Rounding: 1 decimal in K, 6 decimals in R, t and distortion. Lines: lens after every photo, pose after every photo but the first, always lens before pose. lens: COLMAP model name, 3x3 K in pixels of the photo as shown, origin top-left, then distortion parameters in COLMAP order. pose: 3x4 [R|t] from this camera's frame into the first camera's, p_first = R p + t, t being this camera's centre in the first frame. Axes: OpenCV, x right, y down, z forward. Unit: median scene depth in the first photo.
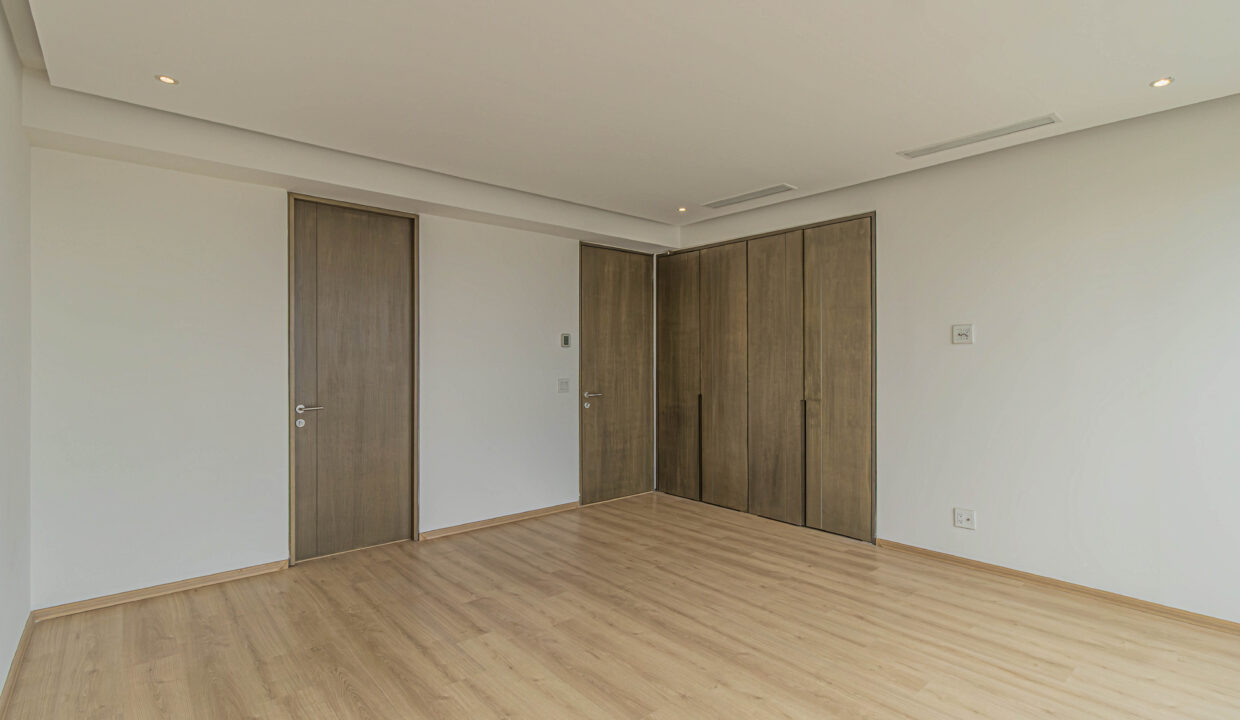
lens RADIAL K [[576.4, 0, 622.7], [0, 576.4, 359.5], [0, 0, 1]] dist [0.006105, -0.000708]
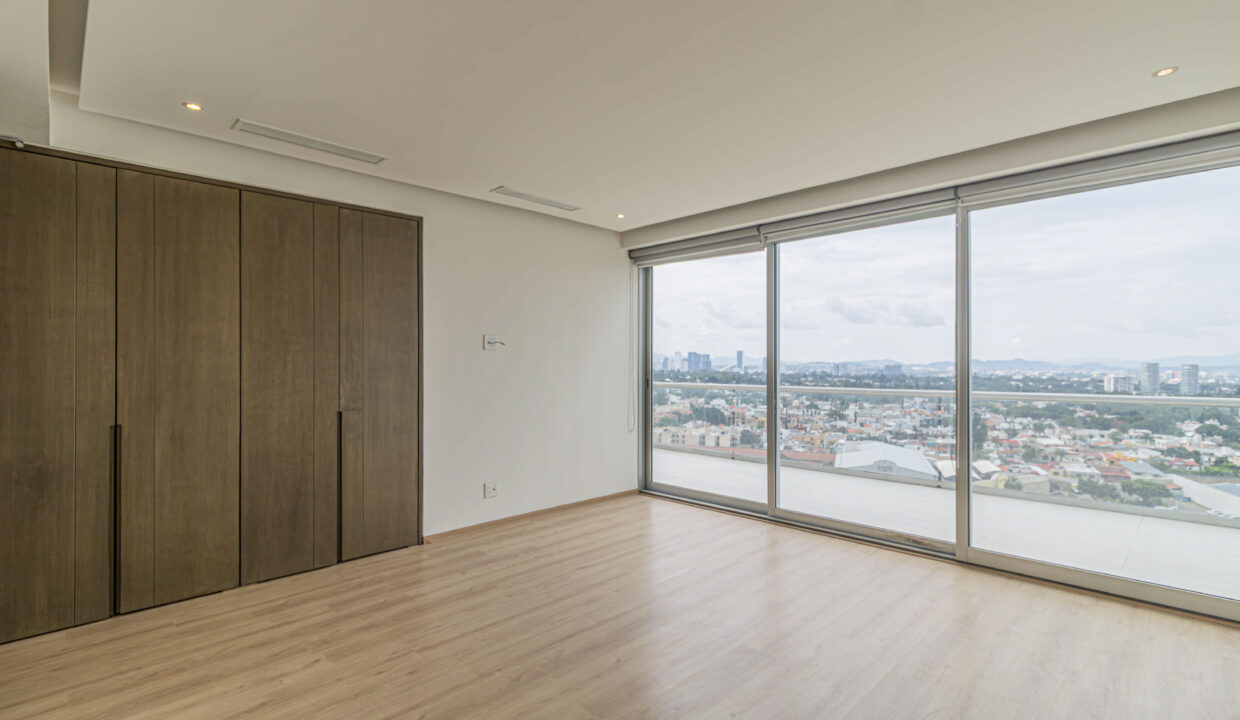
lens RADIAL K [[576.4, 0, 623.4], [0, 576.4, 359.2], [0, 0, 1]] dist [0.006105, -0.000708]
pose [[-0.069193, 0.008168, 0.997570, -0.619484], [0.004441, 0.999959, -0.007880, 0.003870], [-0.997593, 0.003885, -0.069227, 0.731587]]
